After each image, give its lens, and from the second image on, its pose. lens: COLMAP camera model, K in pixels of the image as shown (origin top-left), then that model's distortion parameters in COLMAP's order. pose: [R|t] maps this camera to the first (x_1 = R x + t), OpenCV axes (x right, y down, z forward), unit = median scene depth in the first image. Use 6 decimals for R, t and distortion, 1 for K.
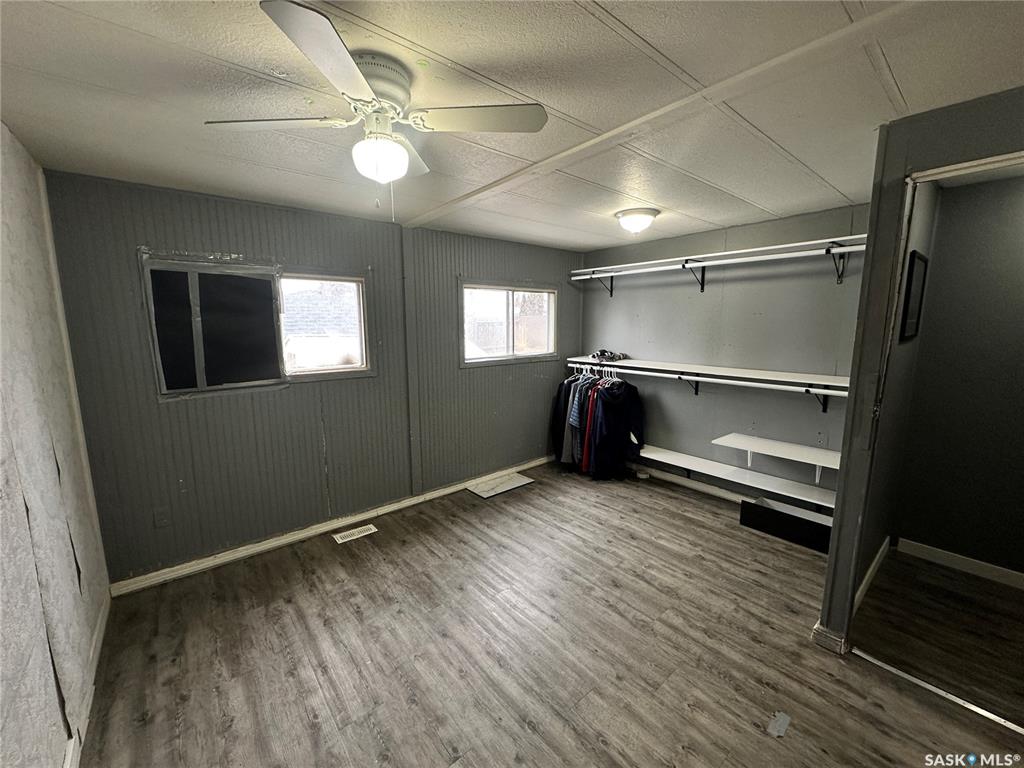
lens RADIAL K [[405.0, 0, 511.7], [0, 405.0, 382.7], [0, 0, 1]] dist [-0.004318, 0.000383]
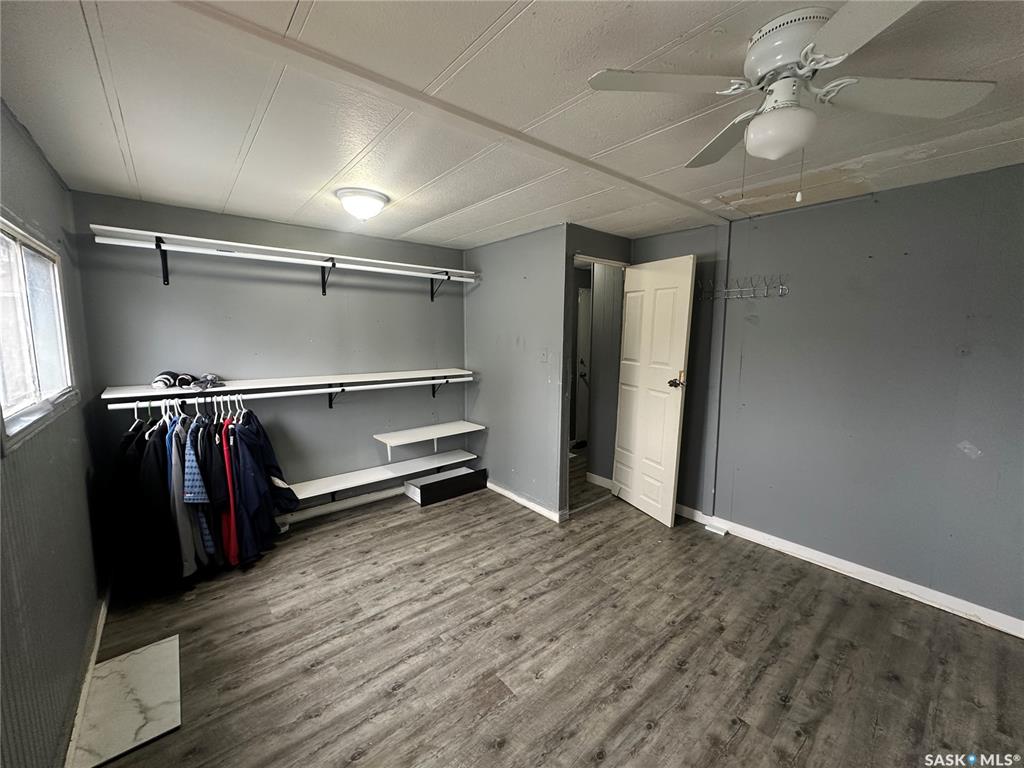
lens RADIAL K [[405.0, 0, 510.9], [0, 405.0, 385.7], [0, 0, 1]] dist [-0.004318, 0.000383]
pose [[0.002274, -0.122660, 0.992446, -0.580917], [0.140263, 0.982677, 0.121131, -0.097440], [-0.990112, 0.138928, 0.019439, 0.763647]]
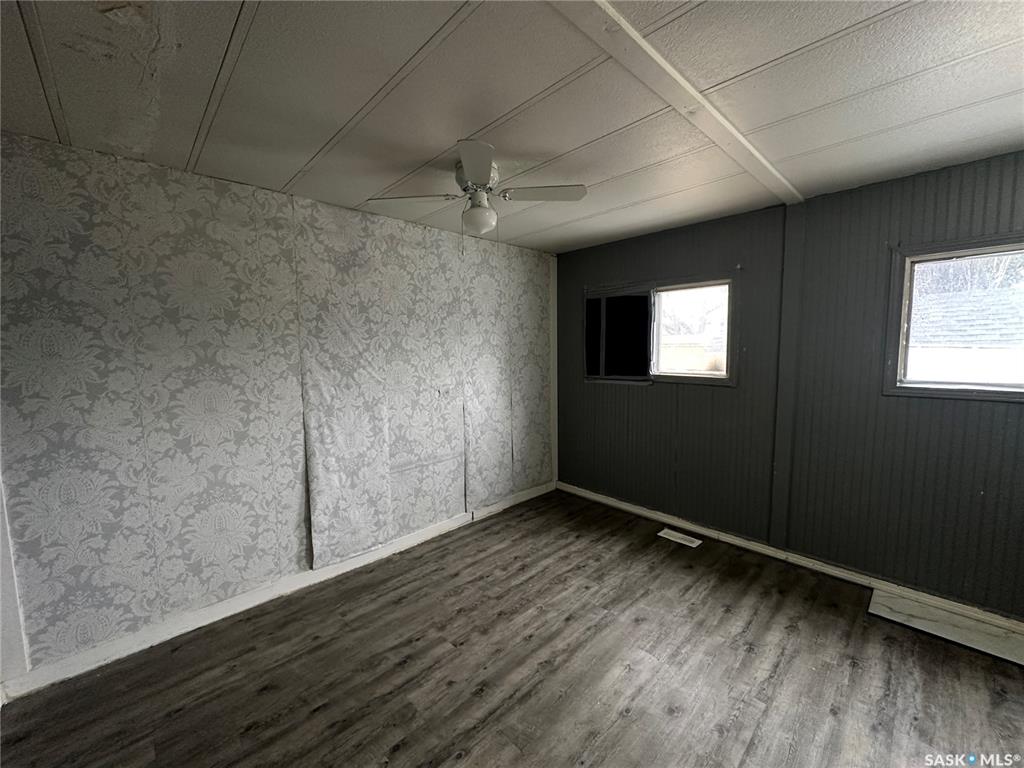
lens RADIAL K [[405.0, 0, 512.9], [0, 405.0, 386.6], [0, 0, 1]] dist [-0.004318, 0.000383]
pose [[0.070002, 0.105771, -0.991923, 0.587335], [-0.129597, 0.986900, 0.096090, -0.043621], [0.989093, 0.121823, 0.082793, 0.504069]]
